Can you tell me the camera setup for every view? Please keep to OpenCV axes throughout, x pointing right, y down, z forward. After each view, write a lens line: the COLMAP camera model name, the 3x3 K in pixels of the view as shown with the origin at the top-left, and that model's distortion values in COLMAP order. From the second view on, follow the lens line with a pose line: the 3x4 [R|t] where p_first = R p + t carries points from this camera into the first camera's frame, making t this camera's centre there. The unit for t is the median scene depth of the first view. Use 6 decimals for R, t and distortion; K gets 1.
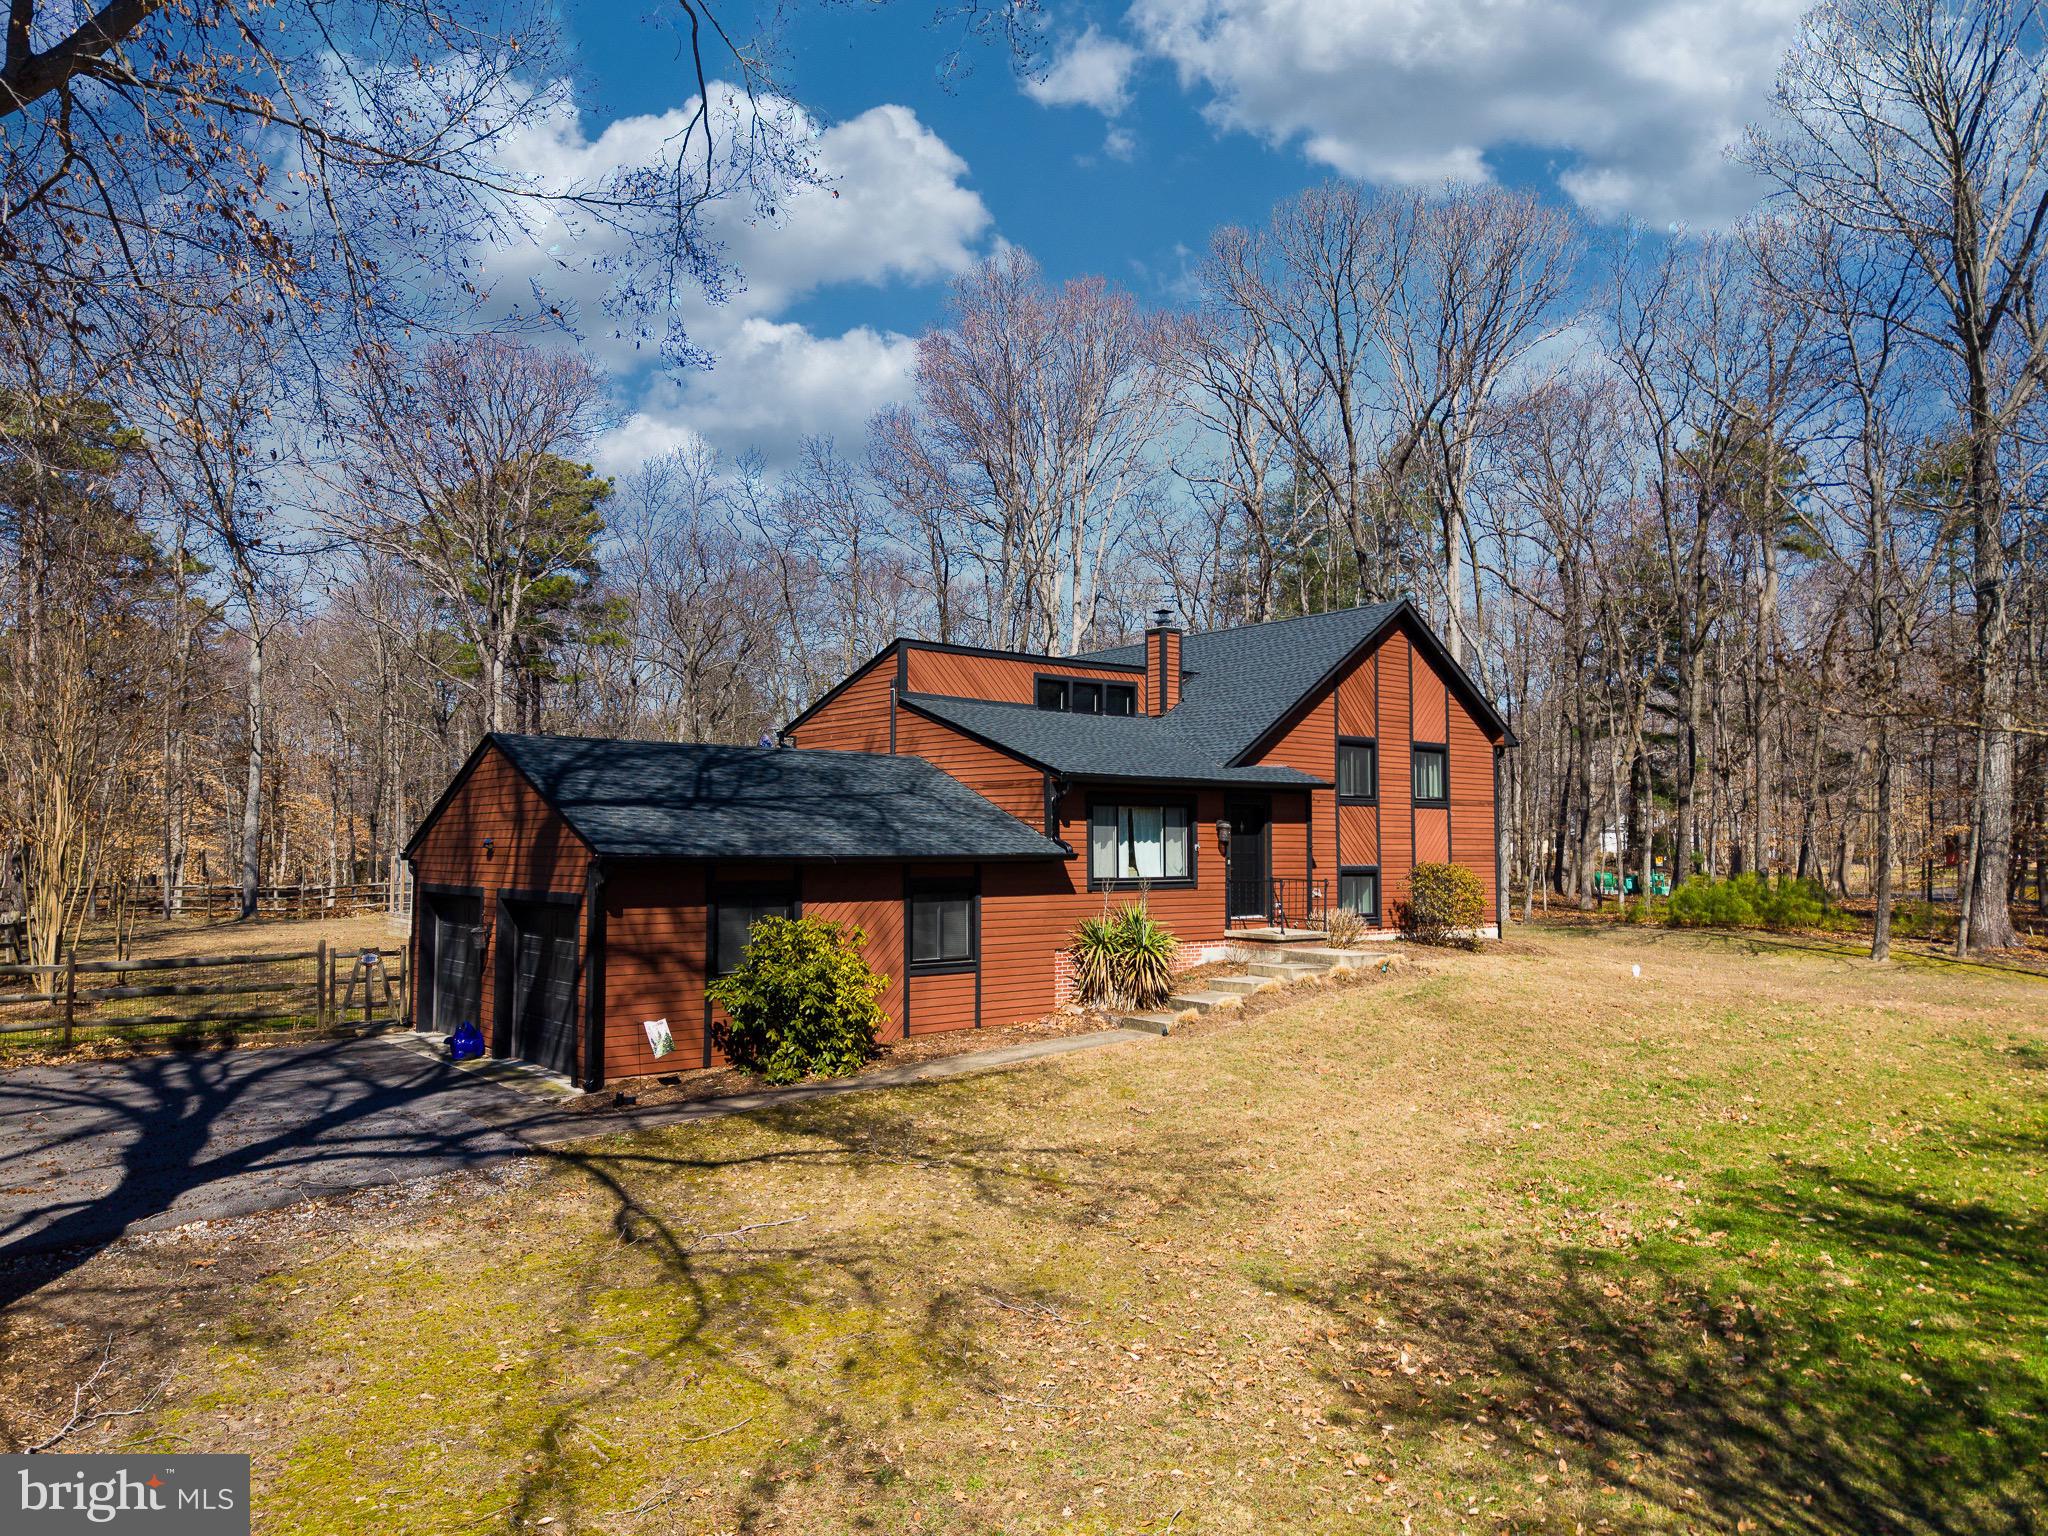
lens RADIAL K [[1373.2, 0, 1024.0], [0, 1373.2, 768.0], [0, 0, 1]] dist [0.006325, -0.024069]
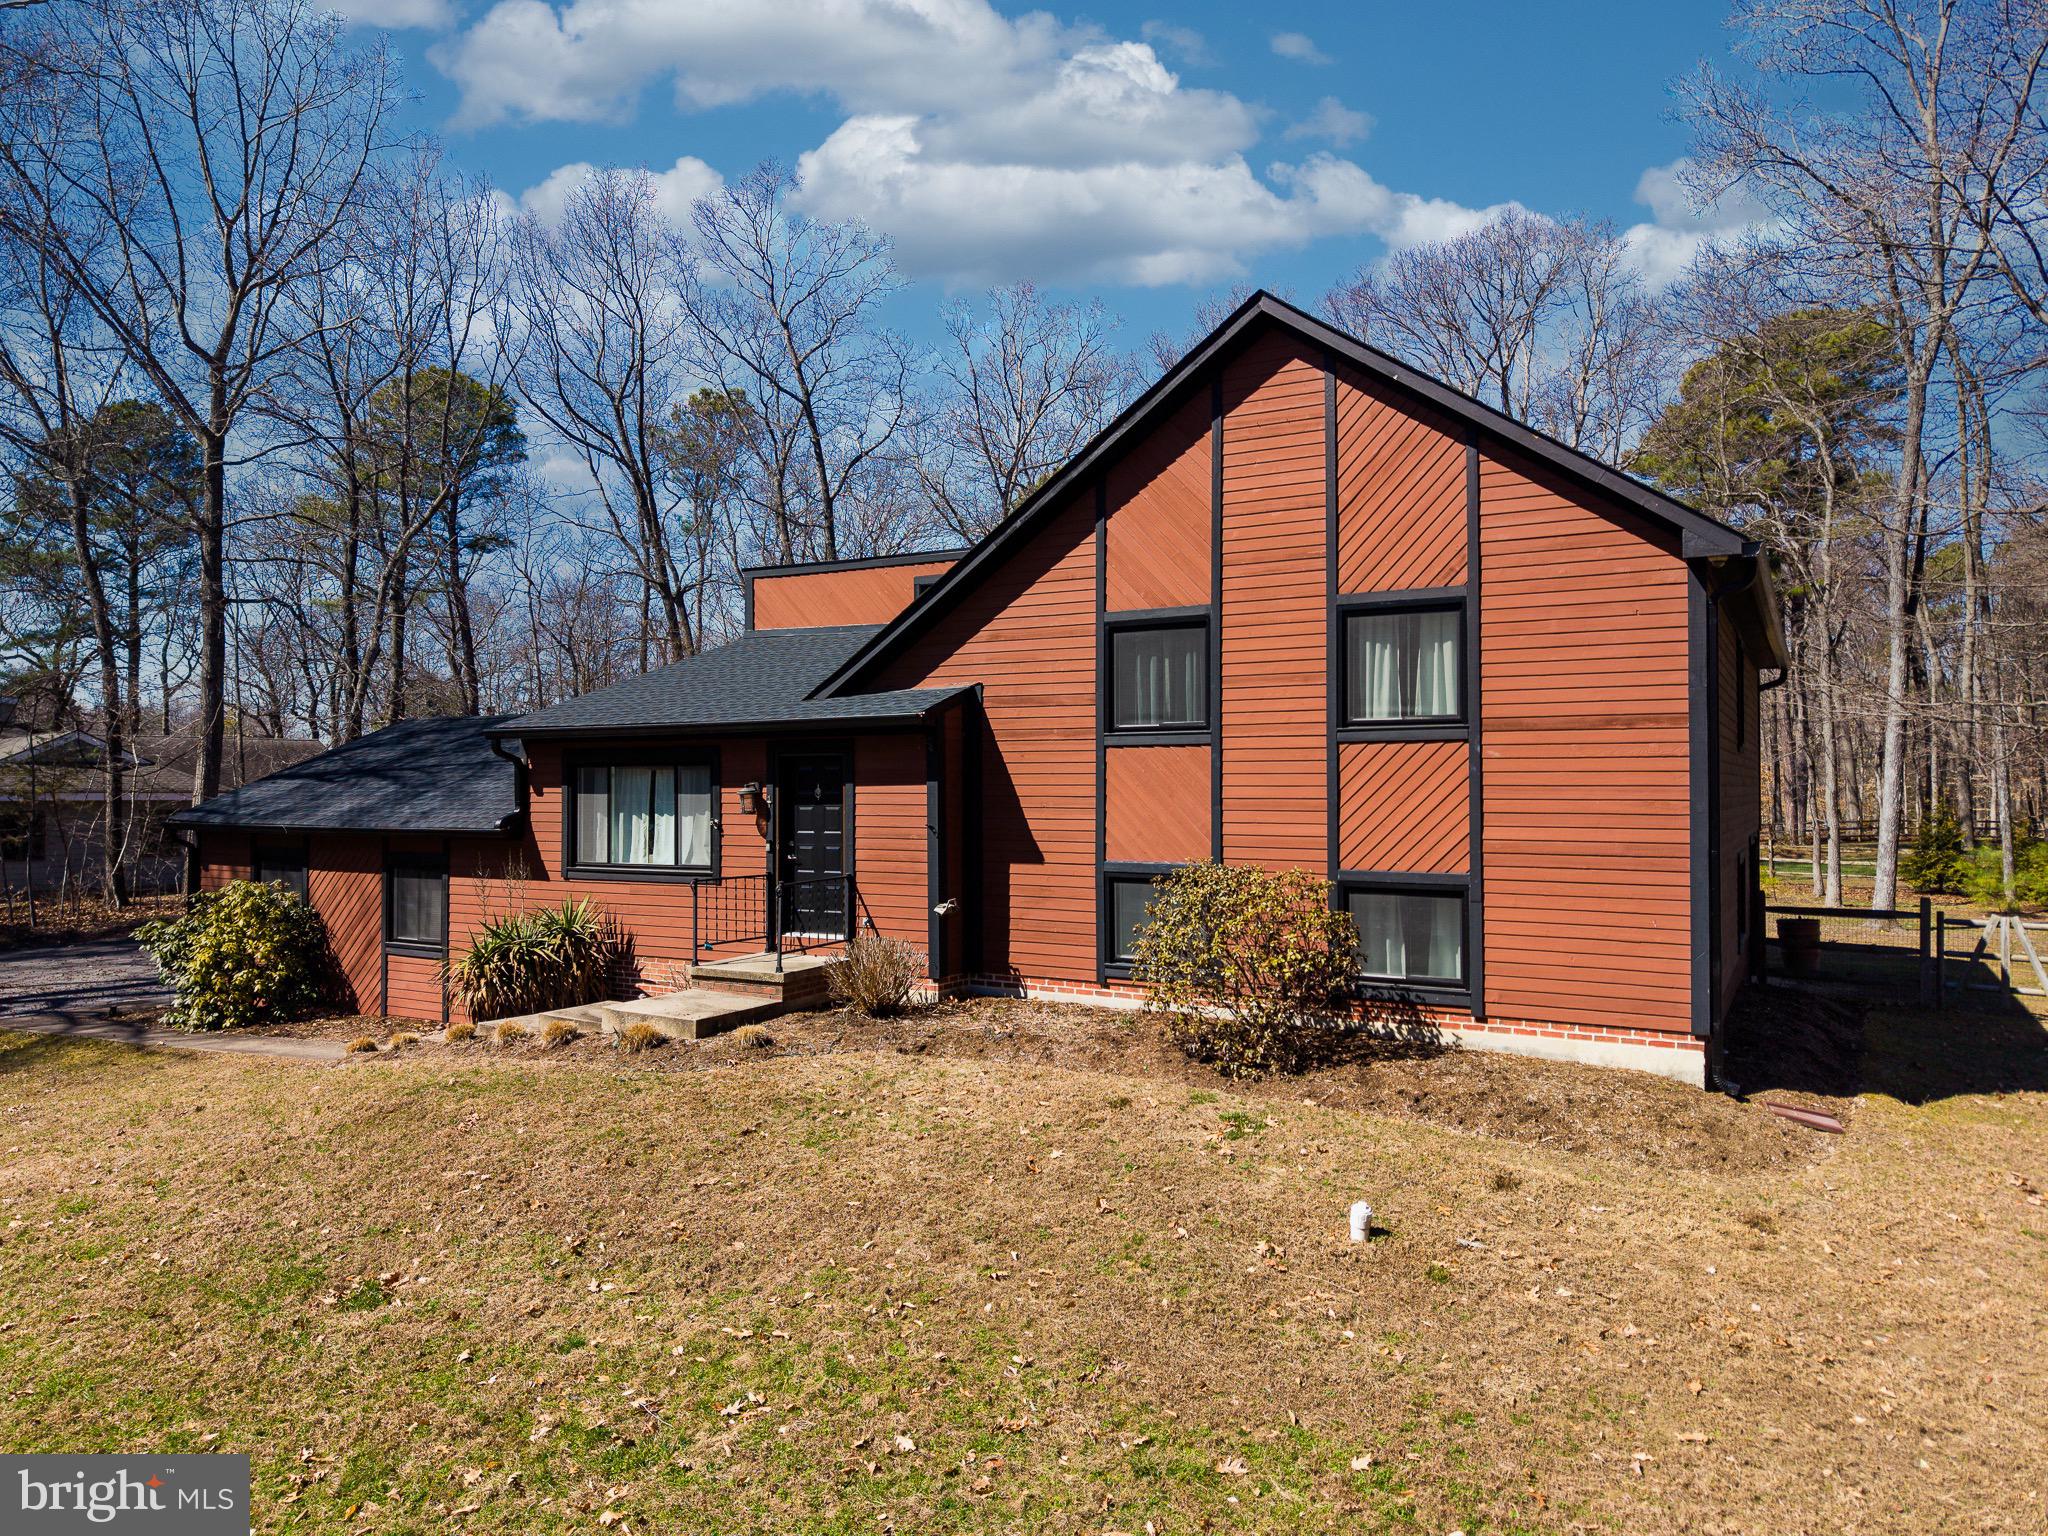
lens RADIAL K [[1358.2, 0, 1024.0], [0, 1358.2, 768.0], [0, 0, 1]] dist [0.084379, -0.232600]
pose [[0.362574, -0.018192, -0.931777, 0.762714], [0.051233, 0.998687, 0.000437, 0.035983], [0.930546, -0.047896, 0.363030, 0.854445]]
